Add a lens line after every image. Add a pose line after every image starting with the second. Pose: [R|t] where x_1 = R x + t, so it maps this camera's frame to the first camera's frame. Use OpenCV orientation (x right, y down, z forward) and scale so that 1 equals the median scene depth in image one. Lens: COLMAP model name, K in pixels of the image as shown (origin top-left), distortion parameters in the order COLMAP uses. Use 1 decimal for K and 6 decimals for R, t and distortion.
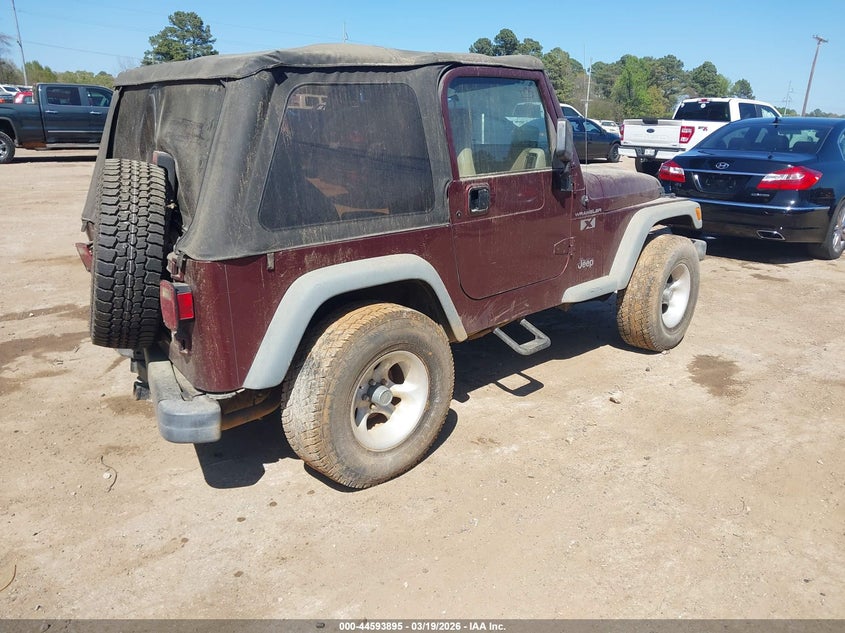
lens RADIAL K [[664.9, 0, 427.8], [0, 664.9, 321.2], [0, 0, 1]] dist [0.014696, -0.035985]
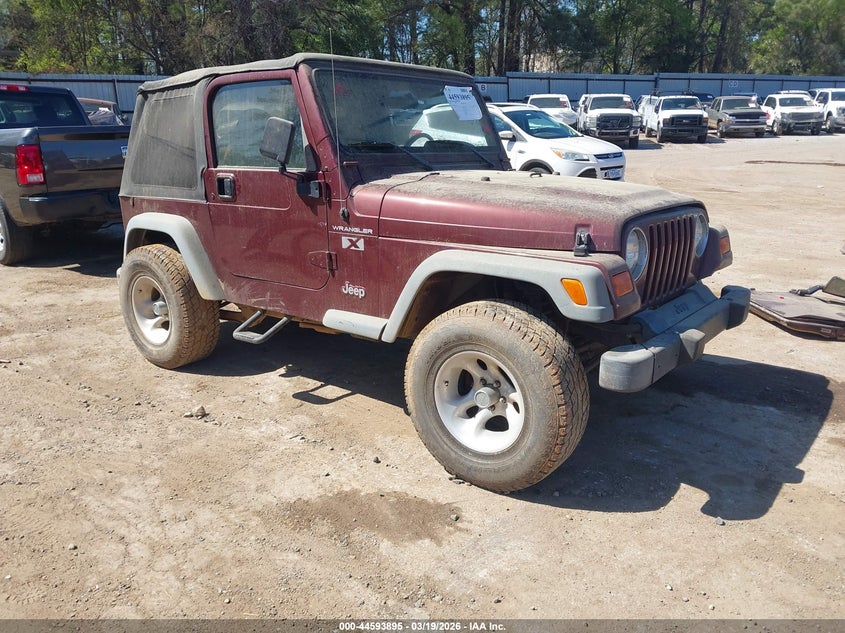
lens RADIAL K [[664.9, 0, 428.3], [0, 664.9, 312.4], [0, 0, 1]] dist [0.014696, -0.035985]
pose [[0.150472, 0.265273, -0.952359, 1.068721], [-0.283296, 0.934498, 0.215537, -0.271637], [0.947154, 0.237367, 0.215767, 0.933105]]
